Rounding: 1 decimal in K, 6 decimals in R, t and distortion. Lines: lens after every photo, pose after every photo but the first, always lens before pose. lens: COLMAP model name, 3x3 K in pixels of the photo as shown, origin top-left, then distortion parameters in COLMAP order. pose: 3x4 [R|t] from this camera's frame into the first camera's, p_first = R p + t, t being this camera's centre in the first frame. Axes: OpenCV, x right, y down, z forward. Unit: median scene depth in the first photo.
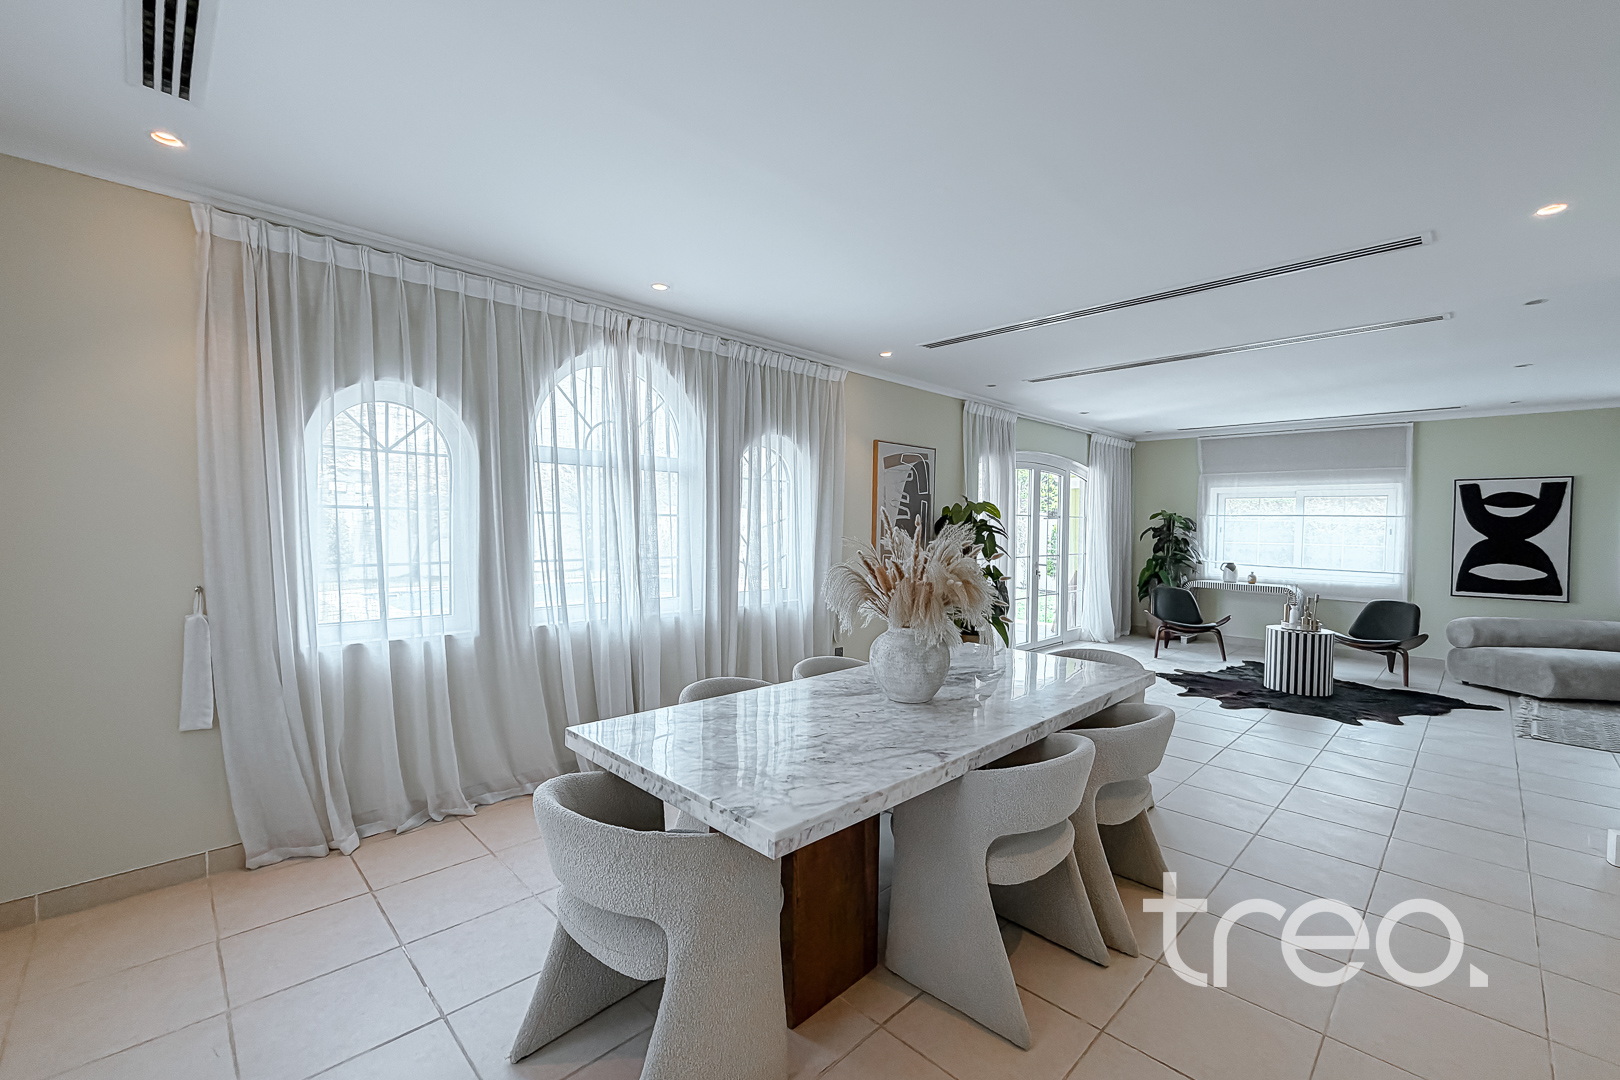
lens RADIAL K [[664.7, 0, 799.3], [0, 664.7, 542.0], [0, 0, 1]] dist [-0.004284, -0.000781]
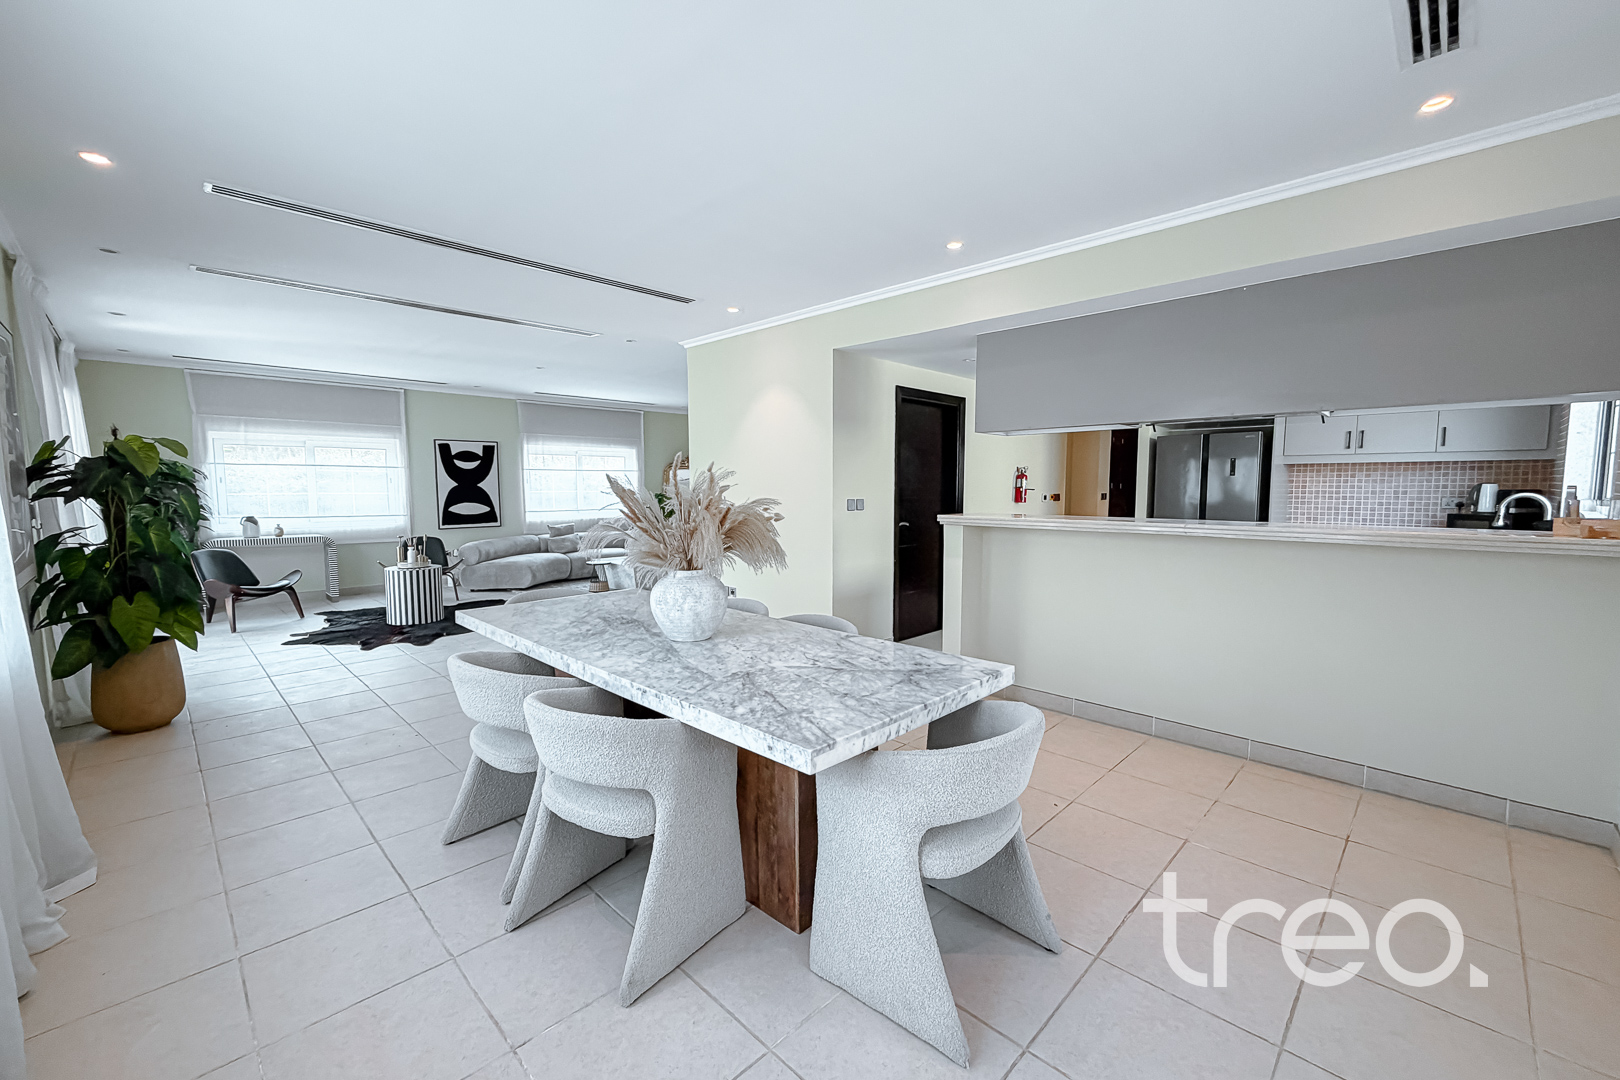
lens RADIAL K [[664.7, 0, 796.3], [0, 664.7, 544.5], [0, 0, 1]] dist [-0.004284, -0.000781]
pose [[-0.016687, -0.102577, 0.994585, -0.349840], [0.025564, 0.994355, 0.102982, -0.005744], [-0.999534, 0.027144, -0.013971, 0.341250]]
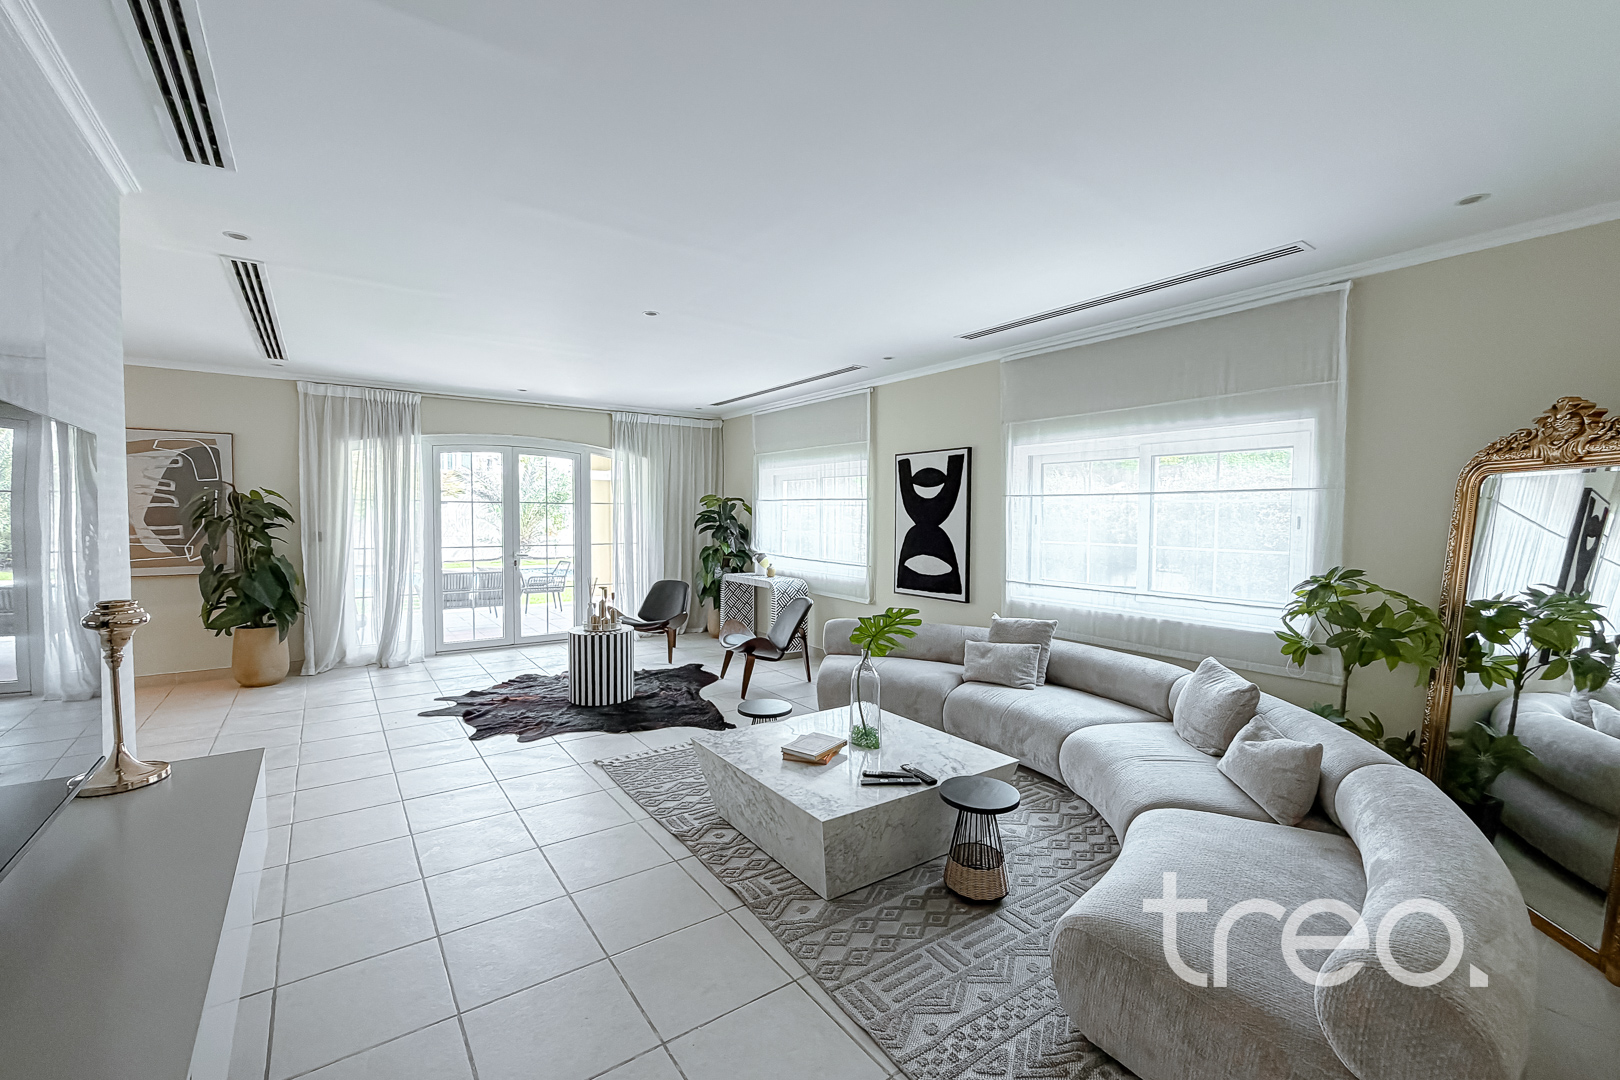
lens RADIAL K [[664.7, 0, 797.7], [0, 664.7, 532.9], [0, 0, 1]] dist [-0.004284, -0.000781]
pose [[0.988521, -0.002029, -0.151068, 1.063101], [0.002255, 0.999997, 0.001327, 0.004155], [0.151065, -0.001653, 0.988522, 0.159080]]
